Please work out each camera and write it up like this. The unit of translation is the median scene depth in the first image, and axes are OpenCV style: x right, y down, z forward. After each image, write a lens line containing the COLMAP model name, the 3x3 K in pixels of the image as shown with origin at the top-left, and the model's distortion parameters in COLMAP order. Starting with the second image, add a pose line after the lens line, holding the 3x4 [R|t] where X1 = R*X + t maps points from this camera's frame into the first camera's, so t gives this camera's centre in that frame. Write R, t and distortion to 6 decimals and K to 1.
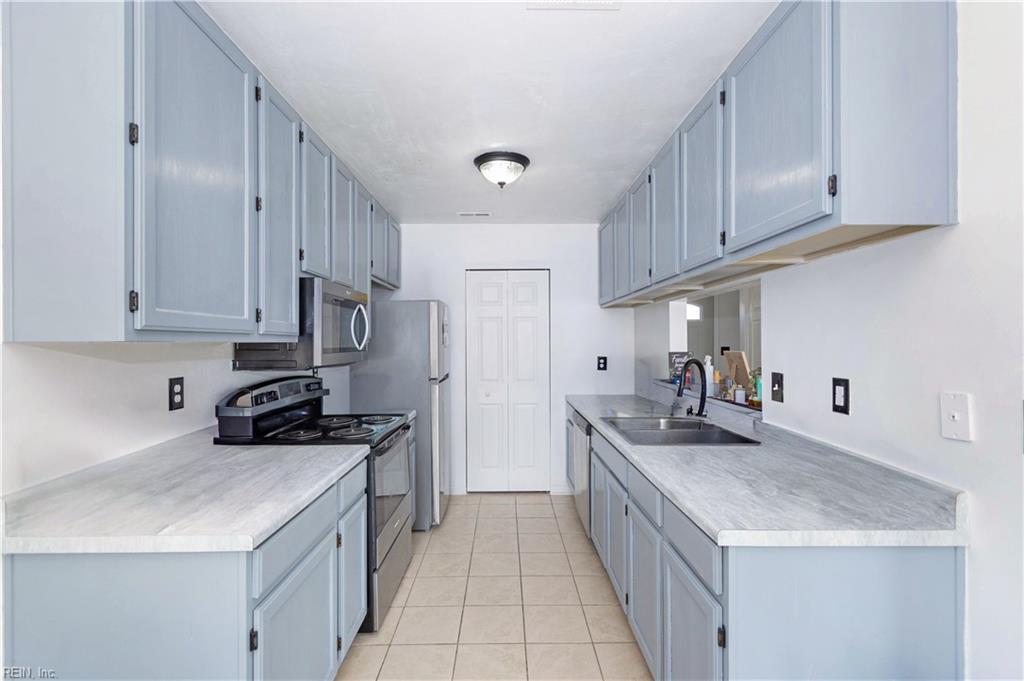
lens RADIAL K [[469.6, 0, 518.1], [0, 469.6, 344.0], [0, 0, 1]] dist [0.002714, -0.000713]
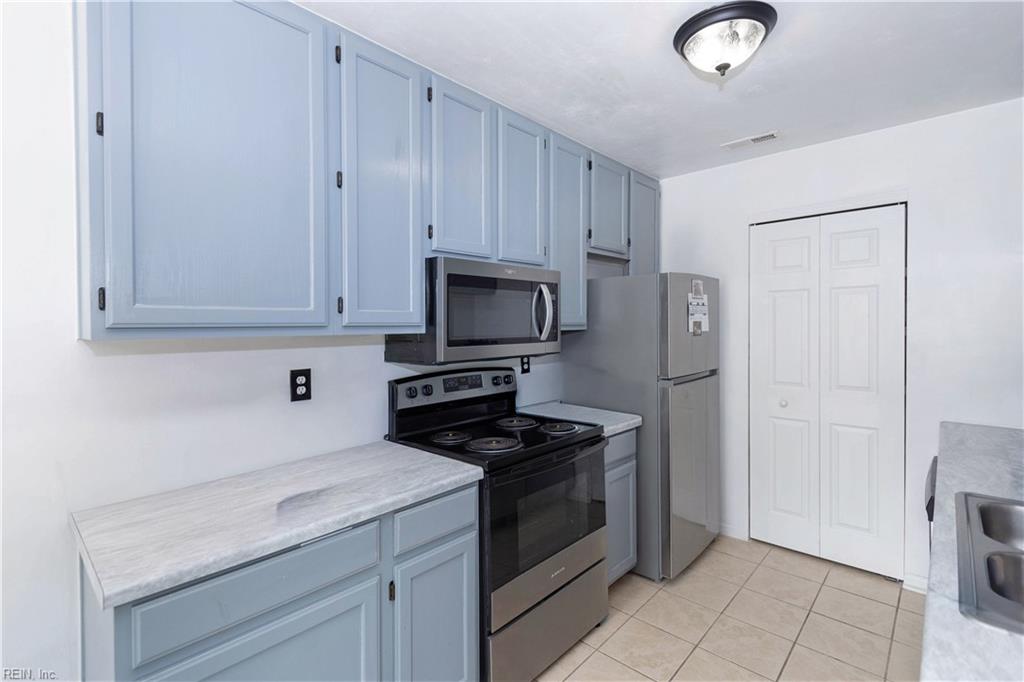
lens RADIAL K [[469.6, 0, 506.1], [0, 469.6, 330.4], [0, 0, 1]] dist [0.002714, -0.000713]
pose [[0.718104, 0.007551, -0.695895, 0.201094], [0.003205, 0.999895, 0.014157, -0.017067], [0.695928, -0.012397, 0.718004, 0.401287]]
